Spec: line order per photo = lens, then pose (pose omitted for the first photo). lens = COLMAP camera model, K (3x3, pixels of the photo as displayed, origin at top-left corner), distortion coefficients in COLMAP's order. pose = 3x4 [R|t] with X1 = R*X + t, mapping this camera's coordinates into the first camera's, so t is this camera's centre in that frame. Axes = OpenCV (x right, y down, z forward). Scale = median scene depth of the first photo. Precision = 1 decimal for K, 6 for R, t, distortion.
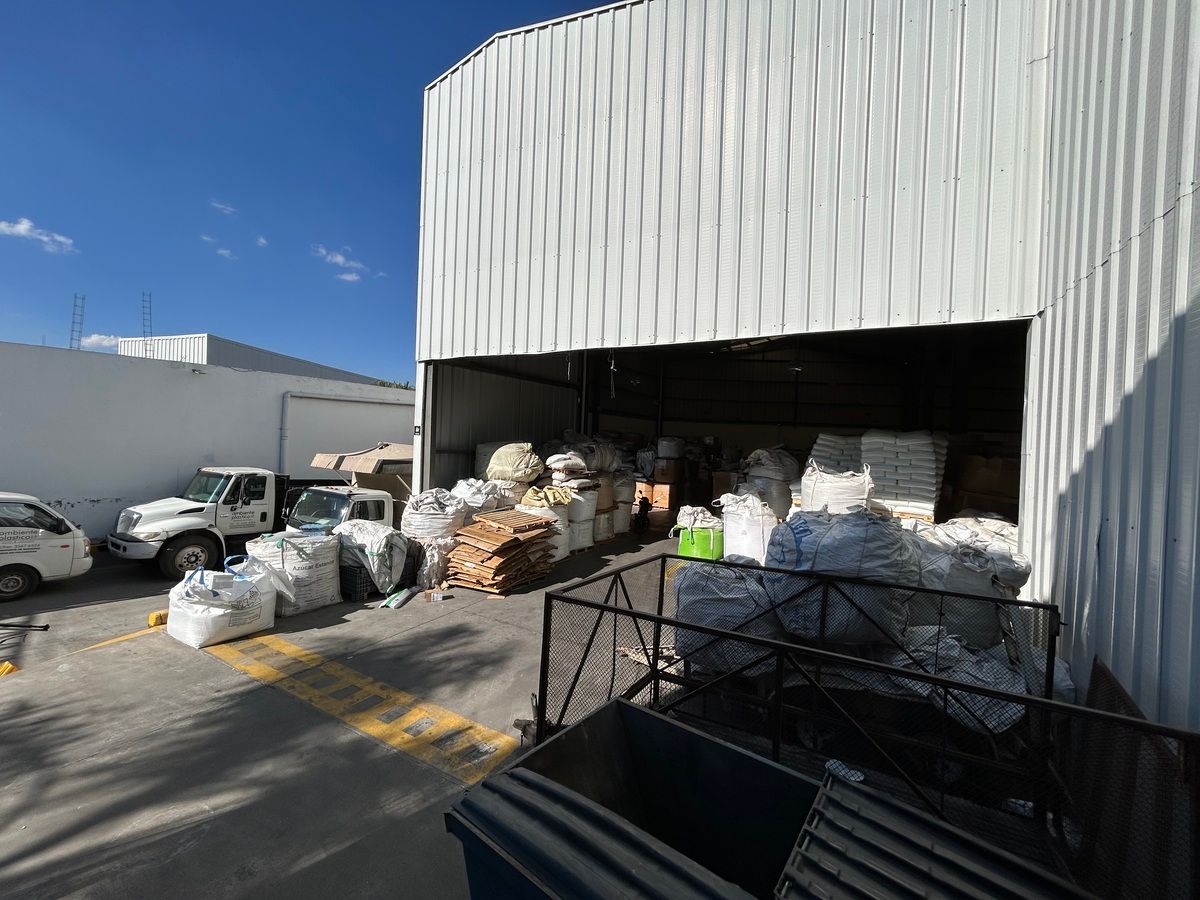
lens RADIAL K [[484.9, 0, 598.2], [0, 484.9, 448.1], [0, 0, 1]] dist [0.000003, -0.000489]
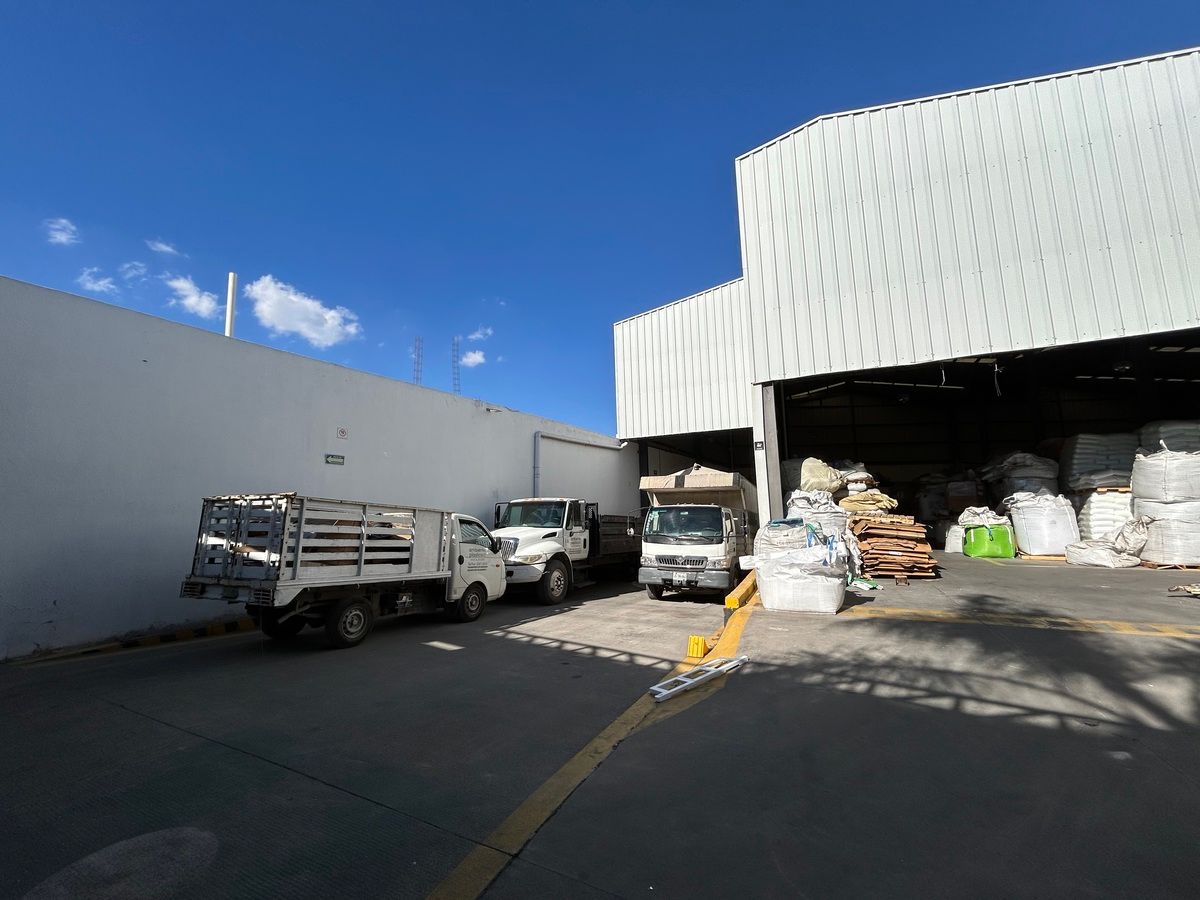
lens RADIAL K [[484.9, 0, 602.6], [0, 484.9, 447.8], [0, 0, 1]] dist [0.000003, -0.000489]
pose [[0.995367, -0.051836, 0.080979, -0.818829], [0.062764, 0.988324, -0.138836, 0.097999], [-0.072837, 0.143275, 0.986999, -0.041549]]
